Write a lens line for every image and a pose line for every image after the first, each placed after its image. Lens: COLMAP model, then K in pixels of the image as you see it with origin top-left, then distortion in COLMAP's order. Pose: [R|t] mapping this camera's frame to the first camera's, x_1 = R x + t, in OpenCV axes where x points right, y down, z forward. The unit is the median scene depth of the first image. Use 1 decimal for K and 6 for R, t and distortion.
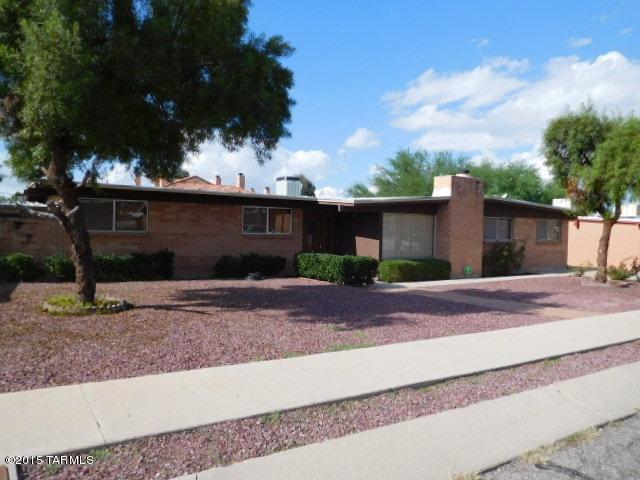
lens RADIAL K [[458.6, 0, 320.0], [0, 458.6, 240.0], [0, 0, 1]] dist [0.002966, 0.000531]
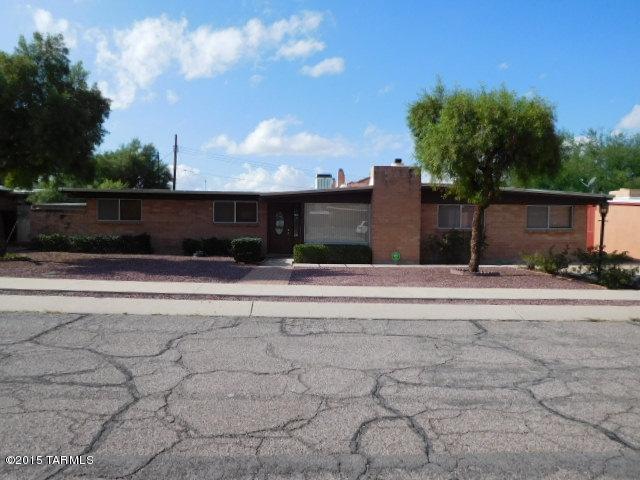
lens RADIAL K [[458.6, 0, 320.0], [0, 458.6, 240.0], [0, 0, 1]] dist [0.002966, 0.000531]
pose [[0.870902, 0.009175, -0.491372, 0.675230], [-0.006824, 0.999955, 0.006577, 0.023272], [0.491410, -0.002374, 0.870925, 0.020141]]
